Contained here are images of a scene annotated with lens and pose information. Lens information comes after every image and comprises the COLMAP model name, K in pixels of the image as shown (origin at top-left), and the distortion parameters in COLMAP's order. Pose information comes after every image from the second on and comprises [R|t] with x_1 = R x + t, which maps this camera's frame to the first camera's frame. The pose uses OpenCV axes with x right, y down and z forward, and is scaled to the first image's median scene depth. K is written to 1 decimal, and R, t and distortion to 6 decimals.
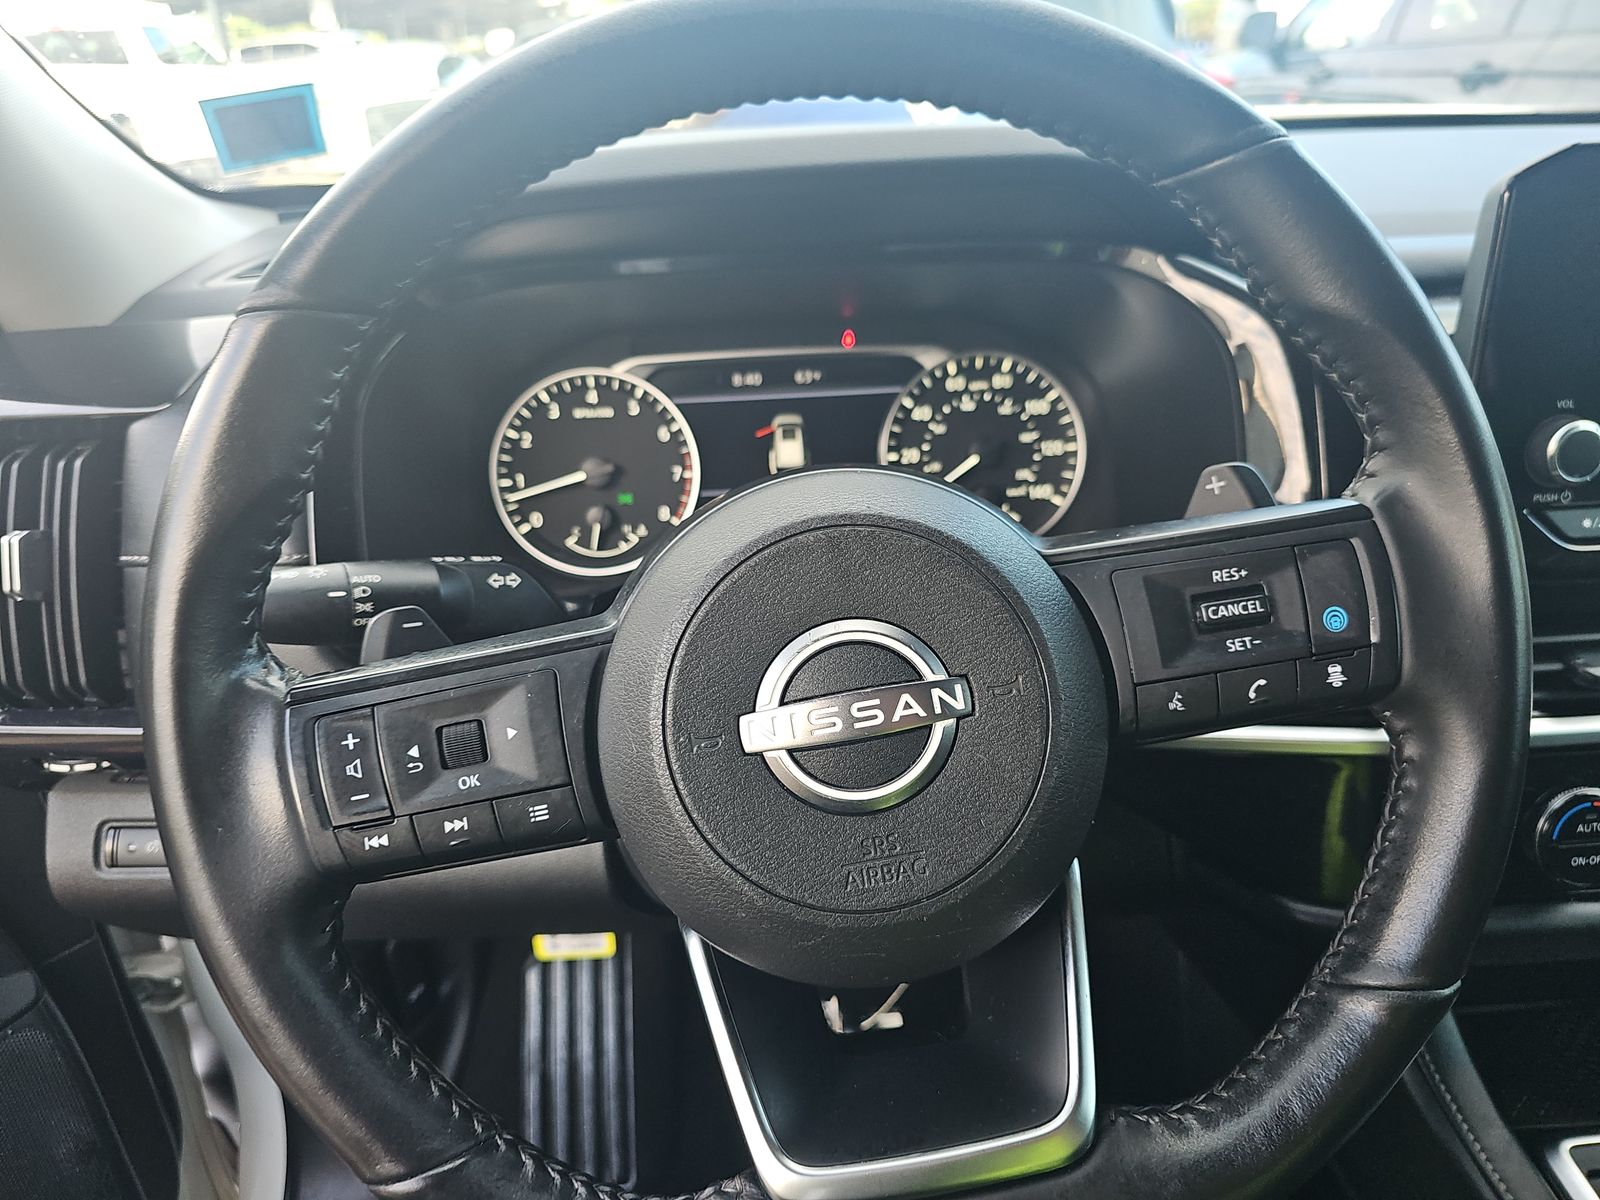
lens RADIAL K [[1068.6, 0, 810.6], [0, 1068.6, 589.6], [0, 0, 1]] dist [-0.000924, -0.014946]
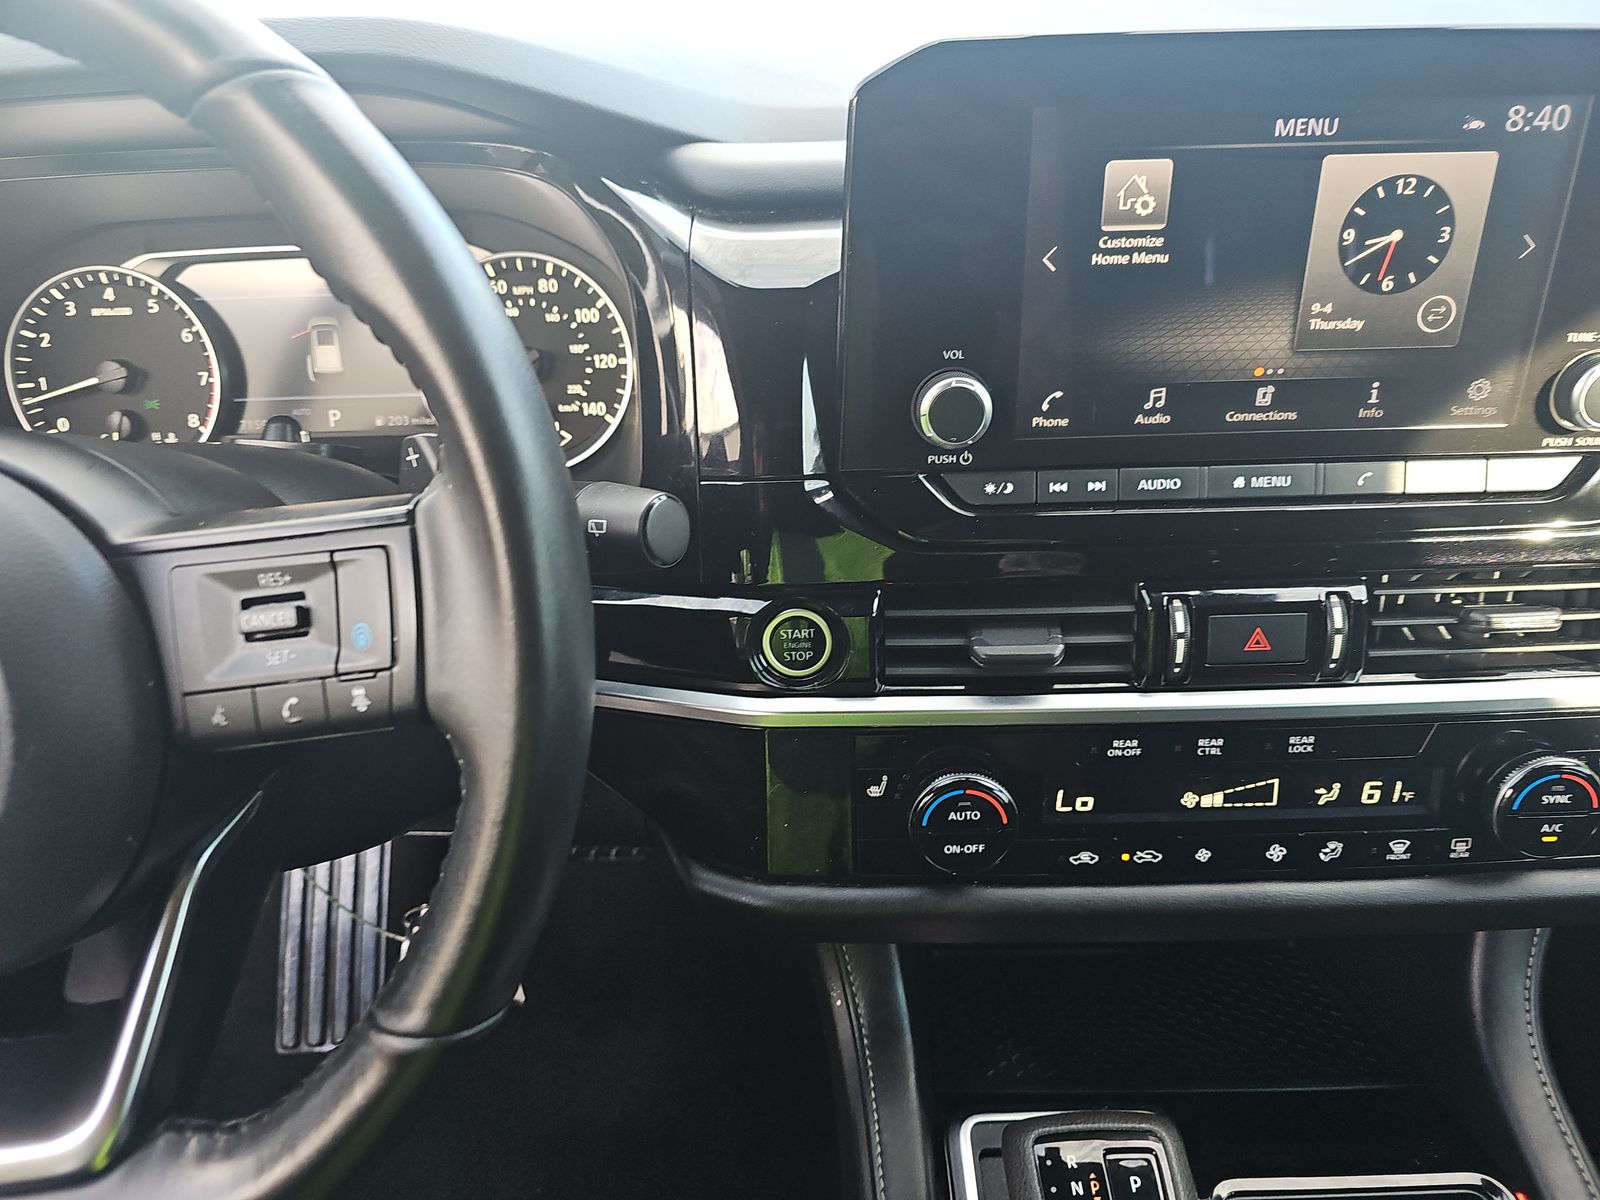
lens RADIAL K [[1068.6, 0, 800.5], [0, 1068.6, 592.5], [0, 0, 1]] dist [-0.000924, -0.014946]
pose [[0.998871, 0.033930, -0.033251, 0.437441], [-0.028783, 0.989070, 0.144608, -0.073740], [0.037794, -0.143488, 0.988930, 0.063885]]
